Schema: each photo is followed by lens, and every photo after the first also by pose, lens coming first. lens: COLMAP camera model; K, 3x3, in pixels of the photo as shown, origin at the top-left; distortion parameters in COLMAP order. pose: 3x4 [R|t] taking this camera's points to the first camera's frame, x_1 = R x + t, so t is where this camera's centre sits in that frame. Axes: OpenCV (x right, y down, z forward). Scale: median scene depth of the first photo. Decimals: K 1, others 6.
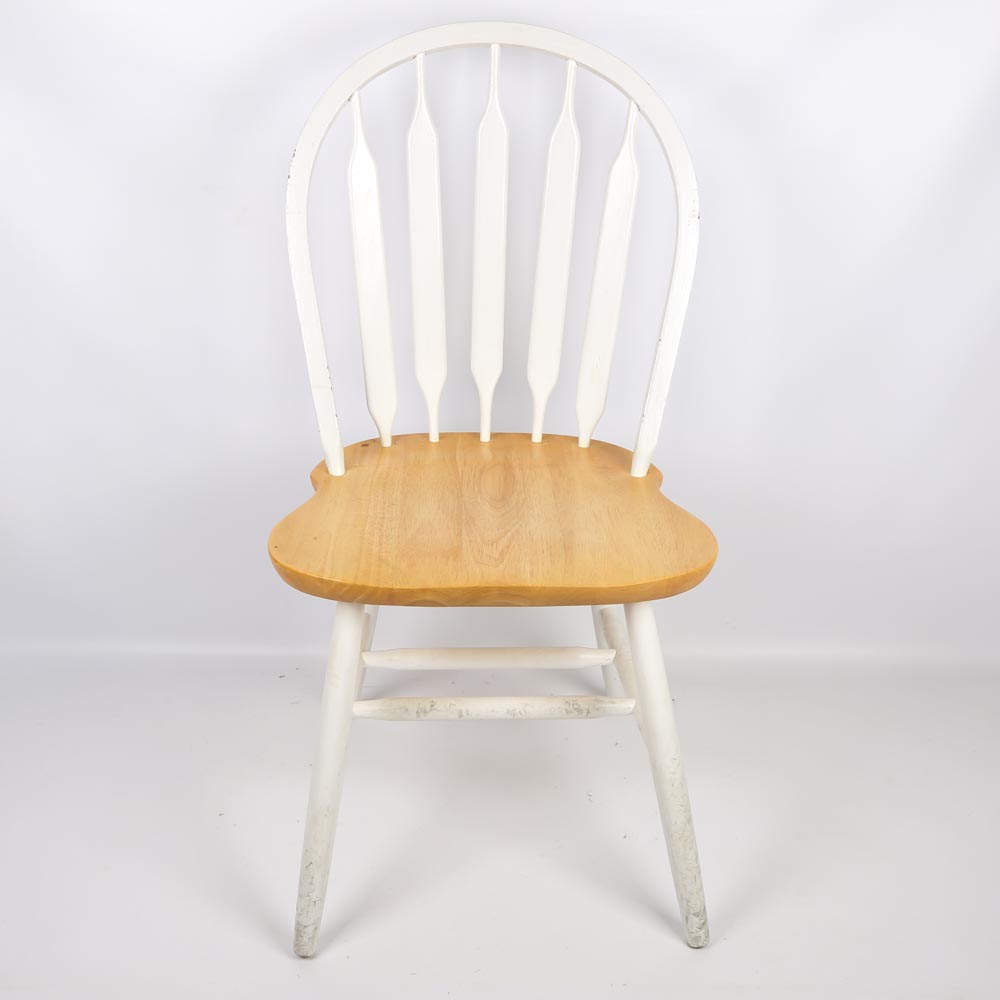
lens RADIAL K [[1363.8, 0, 500.0], [0, 1363.8, 500.0], [0, 0, 1]] dist [-0.306489, 0.011298]
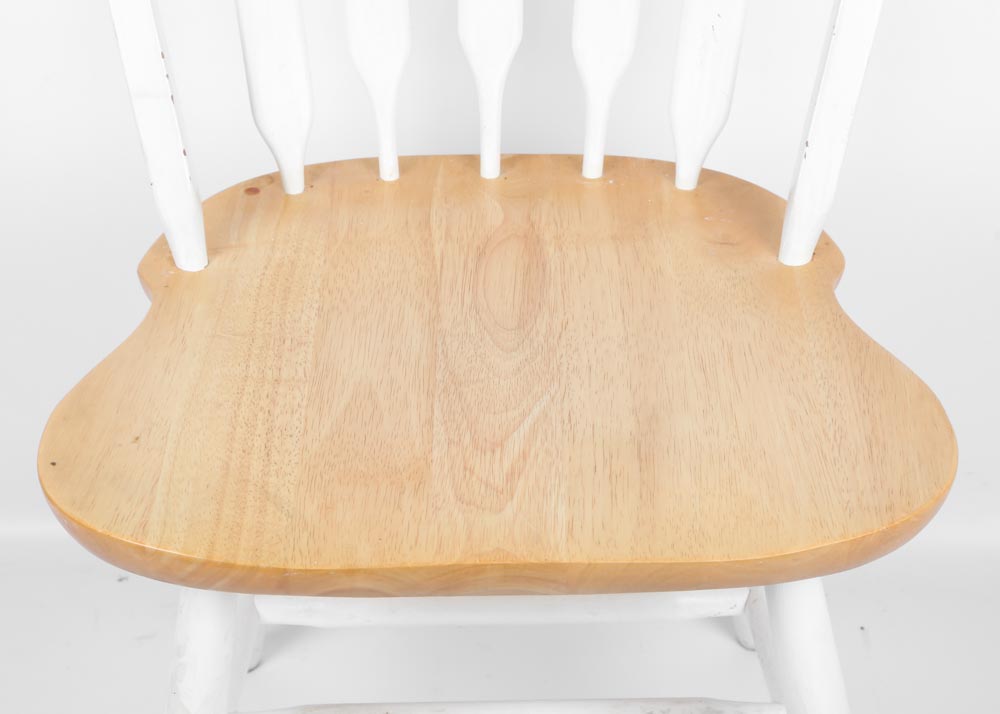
lens RADIAL K [[2248.4, 0, 477.8], [0, 2248.4, 357.3], [0, 0, 1]] dist [0.109492, 0.242682]
pose [[0.998969, -0.006388, -0.044951, 0.024714], [0.013352, 0.987607, 0.156378, -0.123565], [0.043395, -0.156817, 0.986674, 0.189590]]
